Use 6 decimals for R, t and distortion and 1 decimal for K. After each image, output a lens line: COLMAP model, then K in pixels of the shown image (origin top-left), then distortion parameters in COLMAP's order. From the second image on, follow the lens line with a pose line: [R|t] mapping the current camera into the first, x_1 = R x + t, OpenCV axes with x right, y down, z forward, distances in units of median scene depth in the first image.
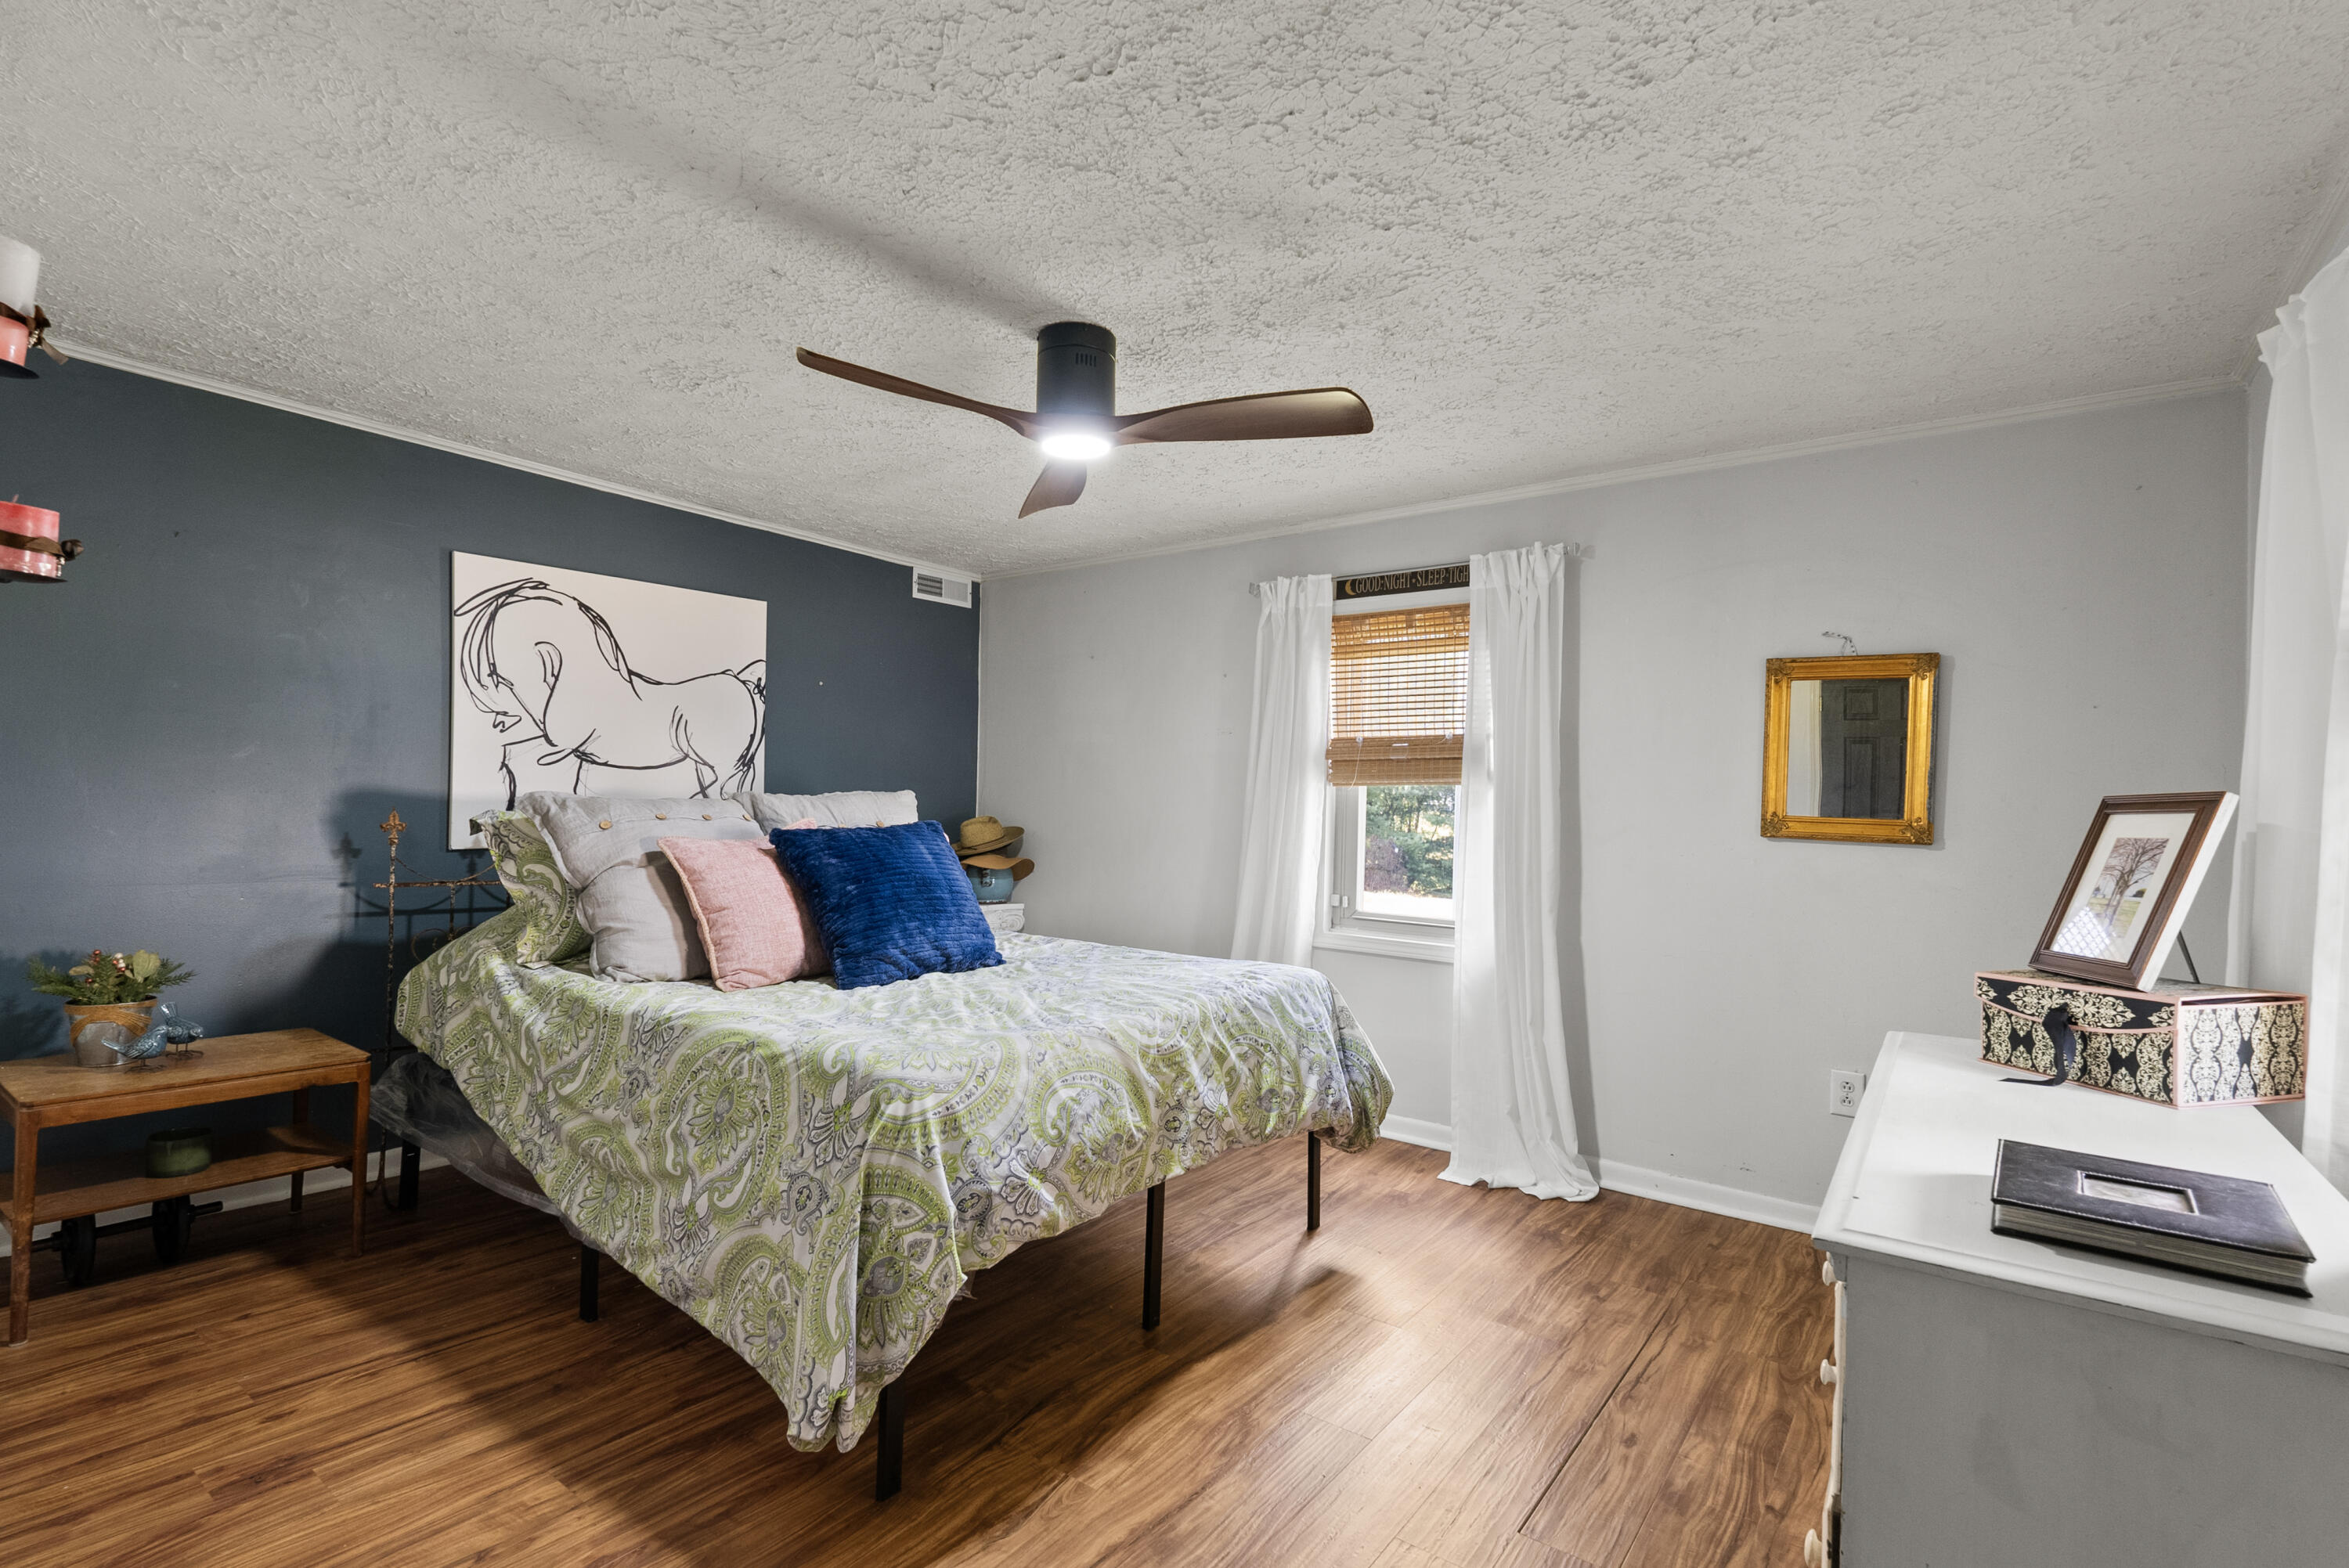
lens RADIAL K [[1072.3, 0, 1174.5], [0, 1072.3, 784.0], [0, 0, 1]] dist [0.001509, 0.000128]
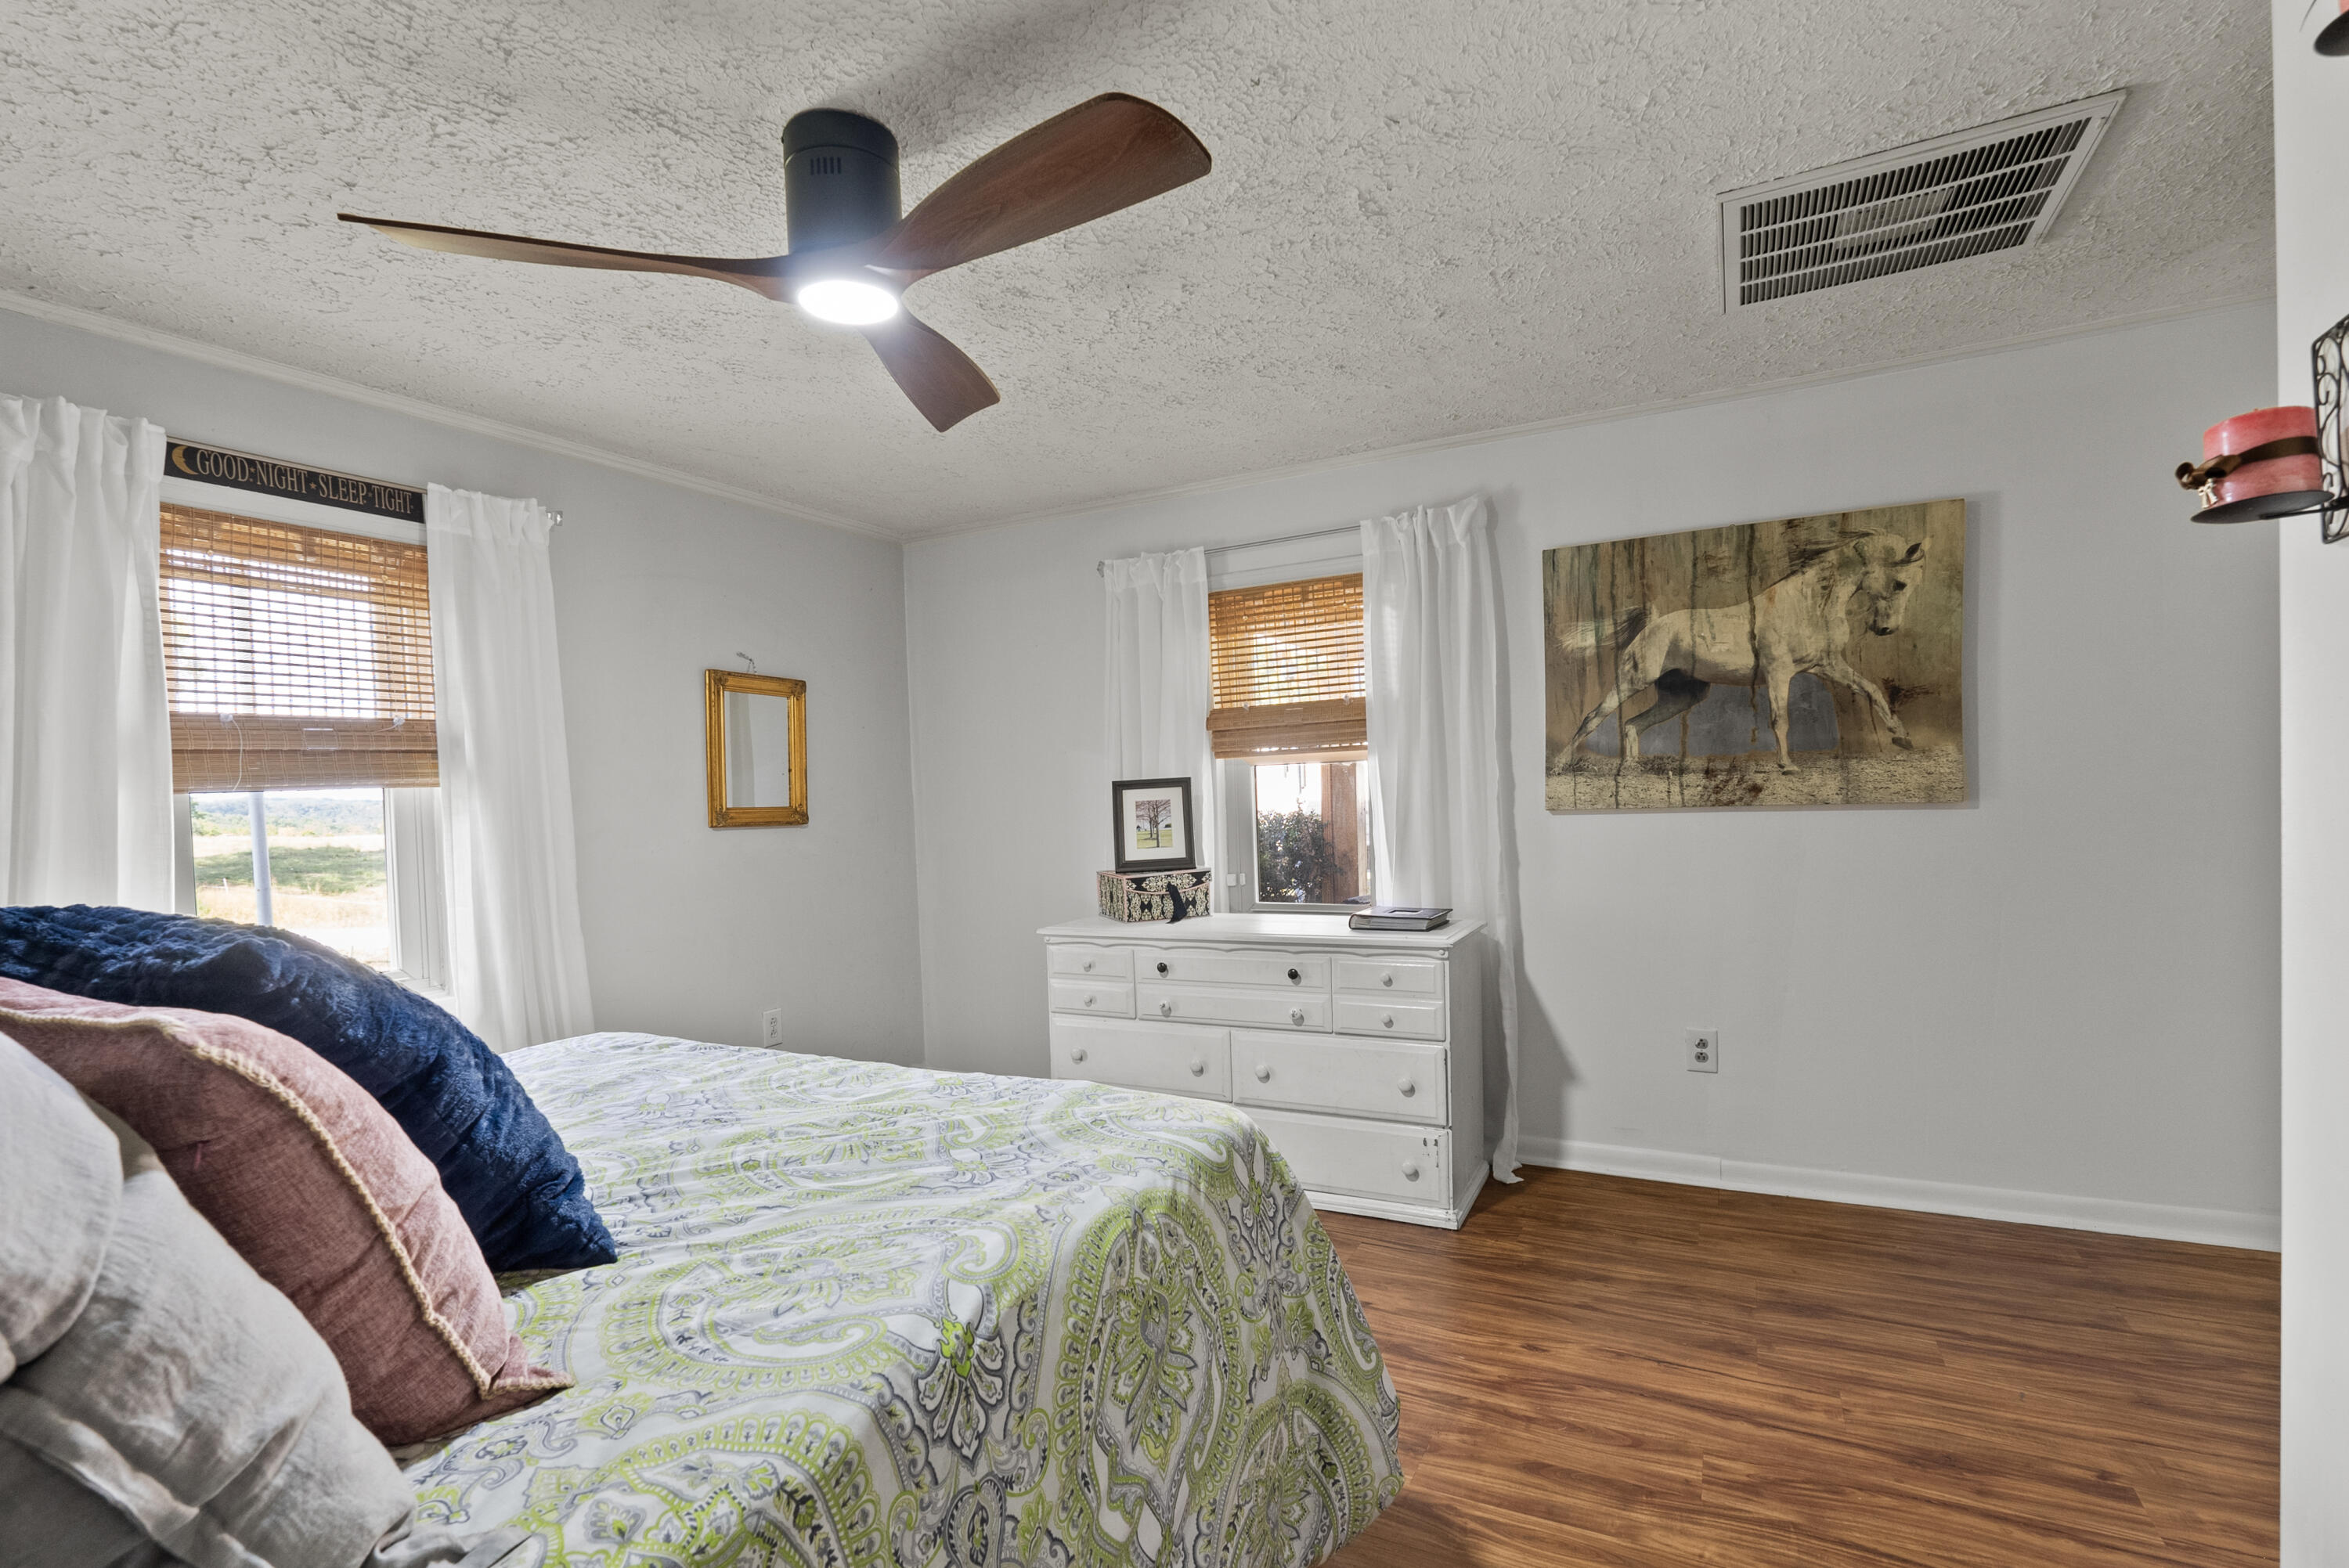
lens RADIAL K [[1056.1, 0, 1167.9], [0, 1056.1, 827.5], [0, 0, 1]] dist [-0.001232, -0.000187]
pose [[-0.129810, -0.052140, 0.990167, -0.872220], [0.013664, 0.998428, 0.054367, -0.006695], [-0.991445, 0.020587, -0.128893, 0.945230]]
